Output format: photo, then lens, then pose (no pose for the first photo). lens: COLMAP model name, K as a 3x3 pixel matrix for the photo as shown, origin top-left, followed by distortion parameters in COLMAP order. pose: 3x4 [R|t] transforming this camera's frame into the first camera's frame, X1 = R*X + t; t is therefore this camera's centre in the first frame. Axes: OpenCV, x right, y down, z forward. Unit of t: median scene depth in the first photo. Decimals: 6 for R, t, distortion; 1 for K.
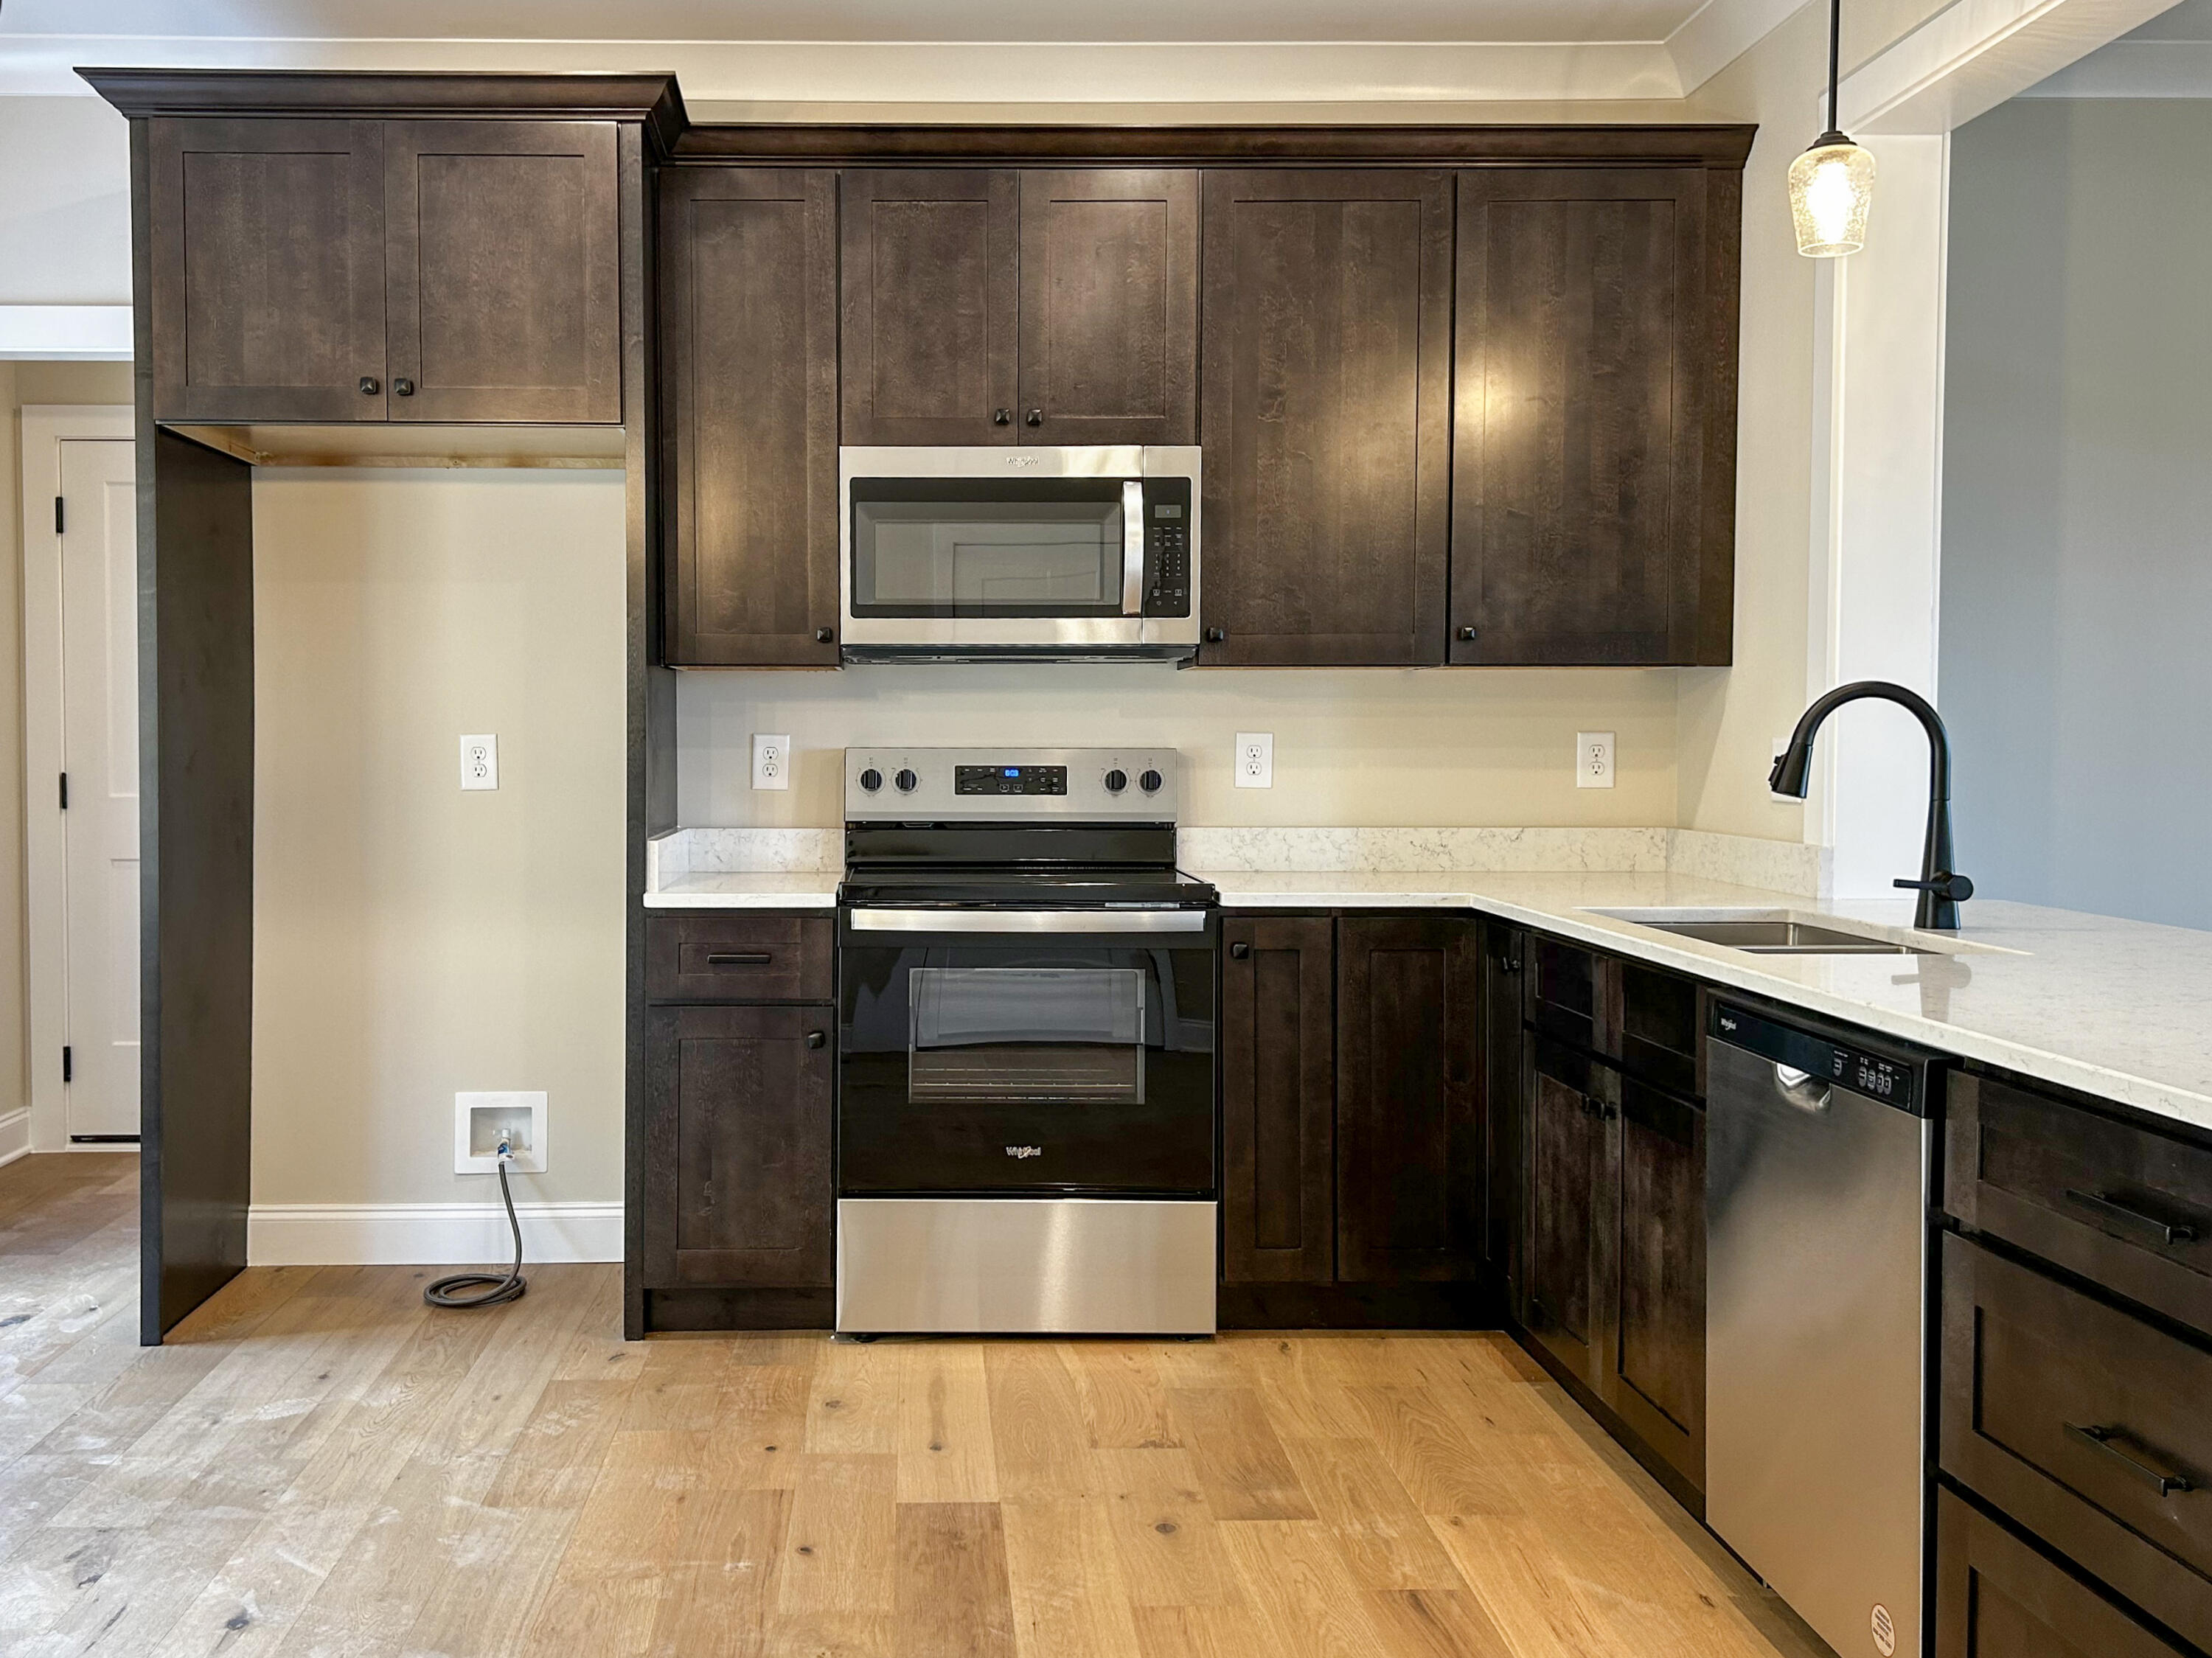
lens RADIAL K [[1970.0, 0, 912.1], [0, 1970.0, 798.1], [0, 0, 1]] dist [0.139924, -0.278751]
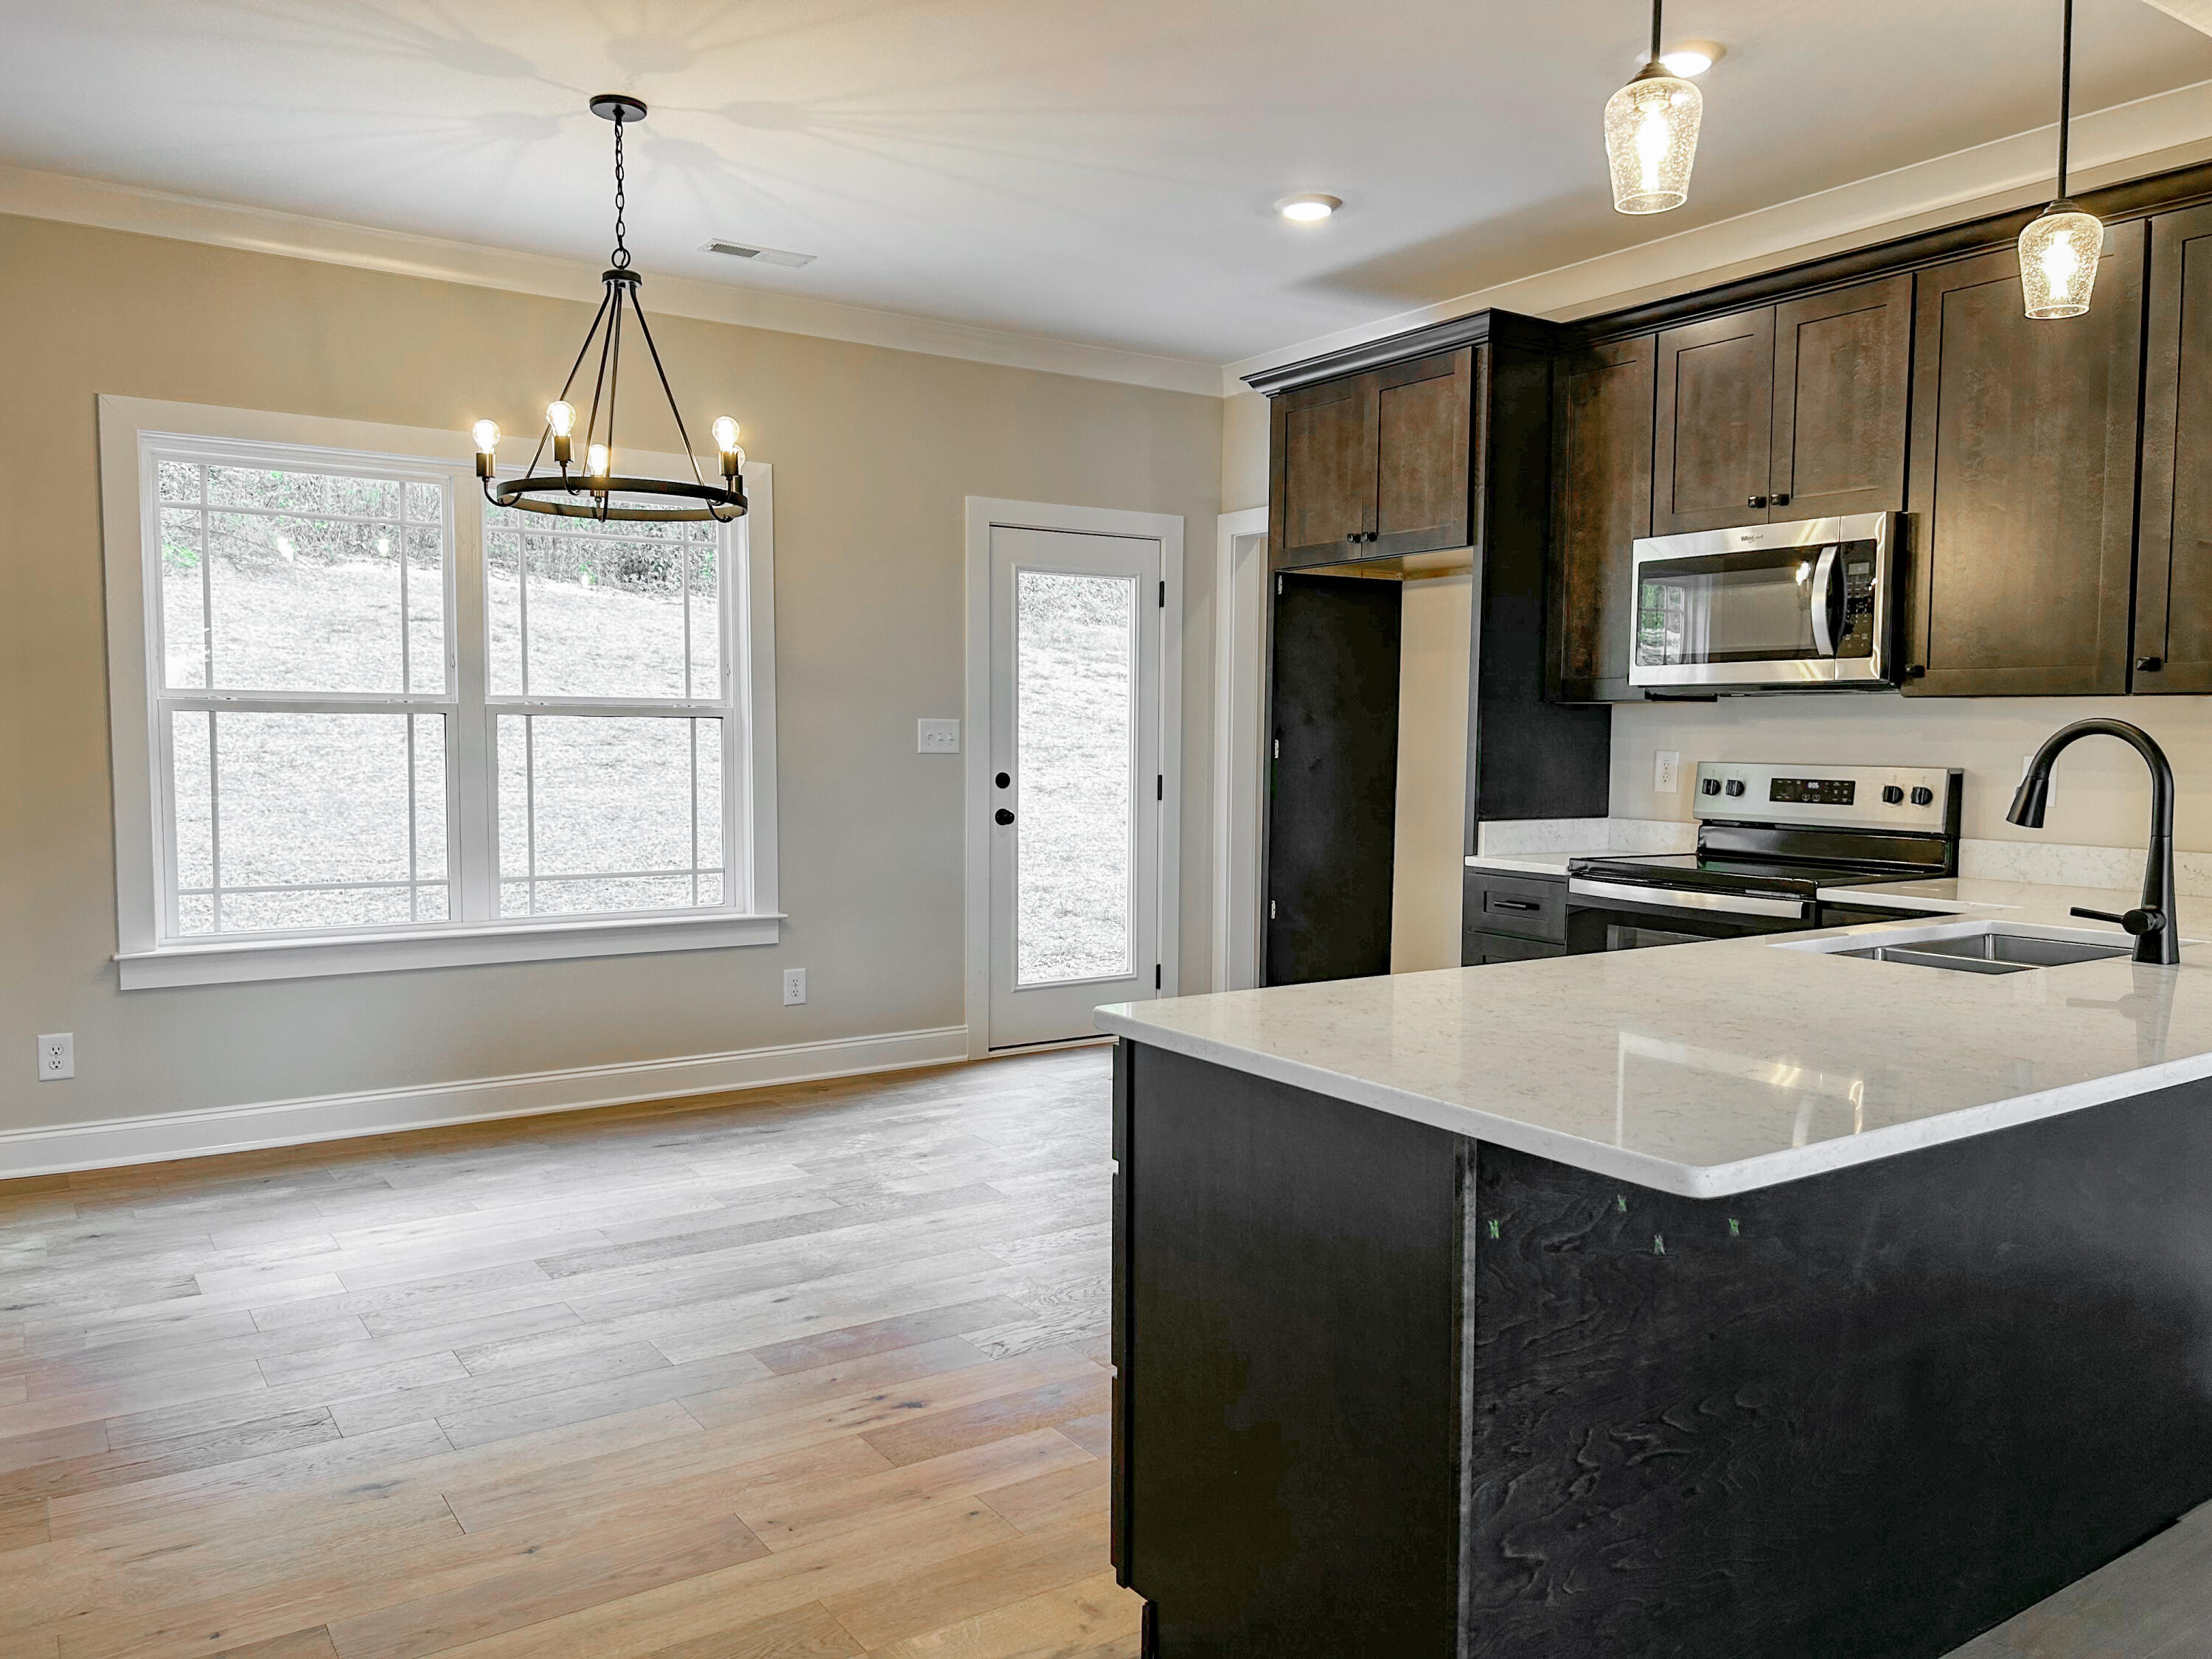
lens RADIAL K [[1658.9, 0, 1106.0], [0, 1658.9, 829.5], [0, 0, 1]] dist [0.082549, -0.112277]
pose [[0.550646, 0.053783, -0.833005, 0.761238], [-0.032032, 0.998549, 0.043297, -0.018454], [0.834124, 0.002841, 0.551569, 0.068726]]
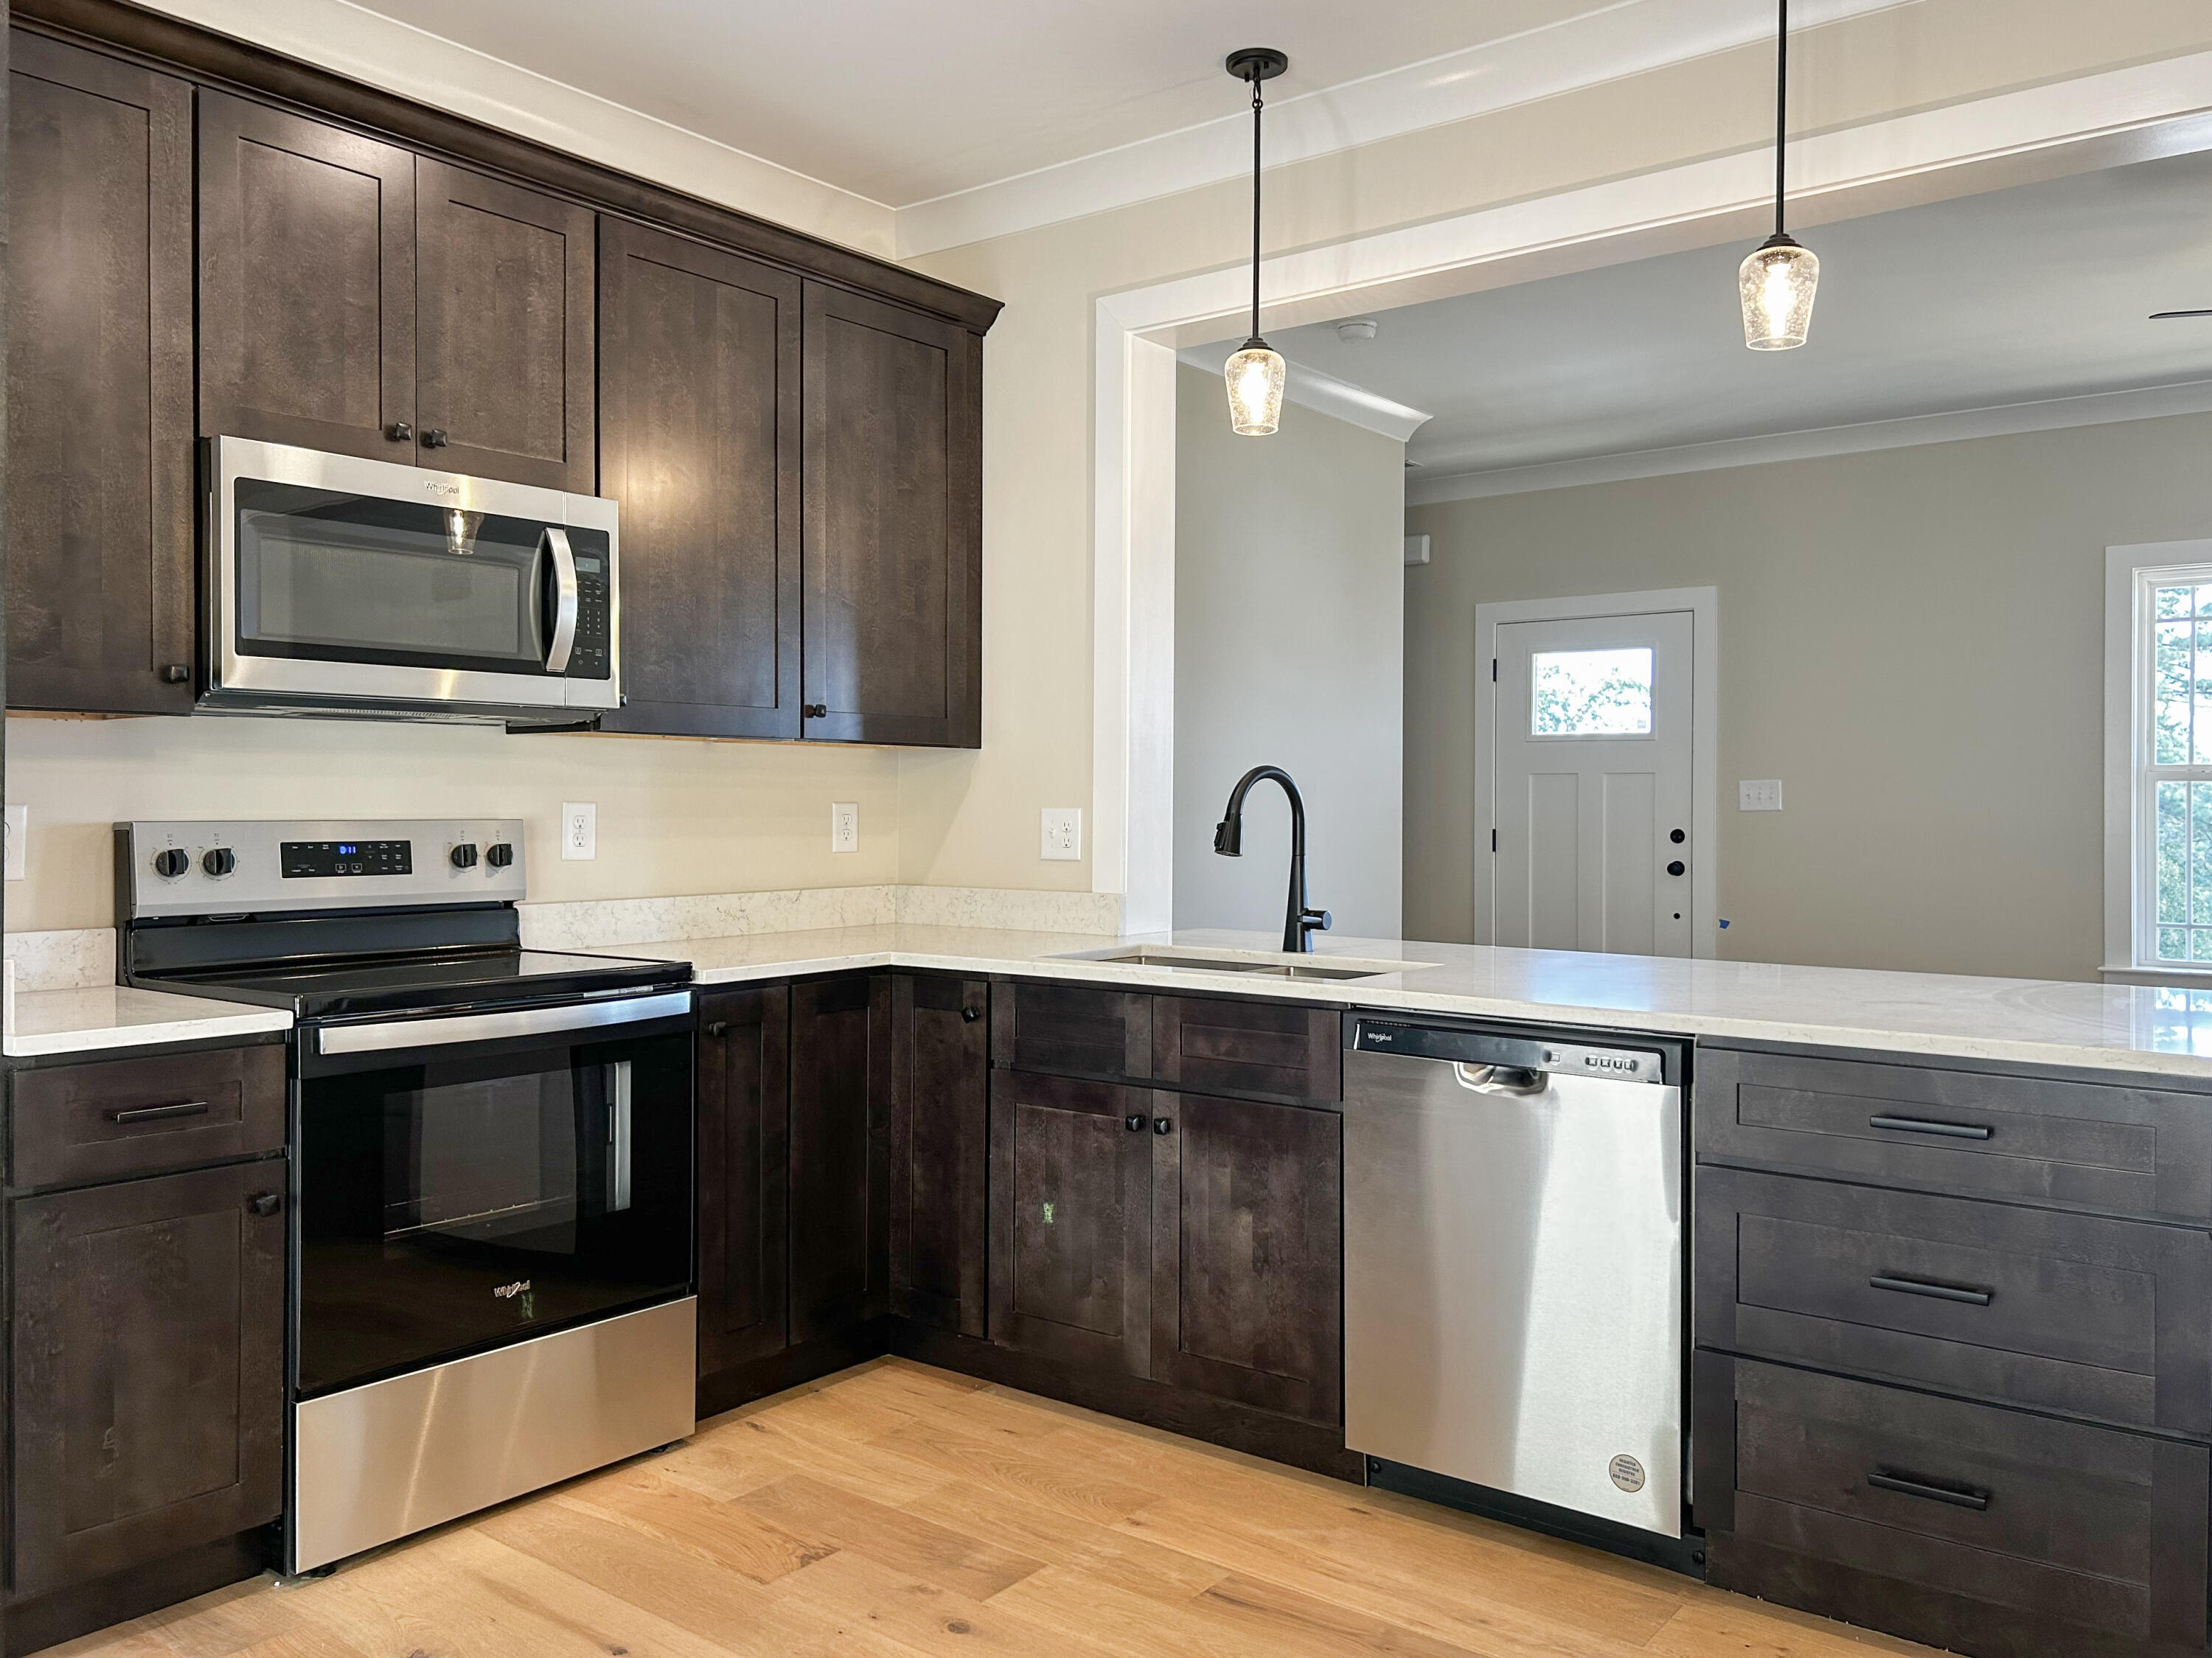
lens RADIAL K [[1732.5, 0, 1148.8], [0, 1732.5, 804.0], [0, 0, 1]] dist [0.047543, -0.062831]
pose [[0.609284, -0.000538, 0.792952, -0.374062], [0.024181, 0.999547, -0.017901, -0.012115], [-0.792584, 0.030081, 0.609021, 0.308389]]
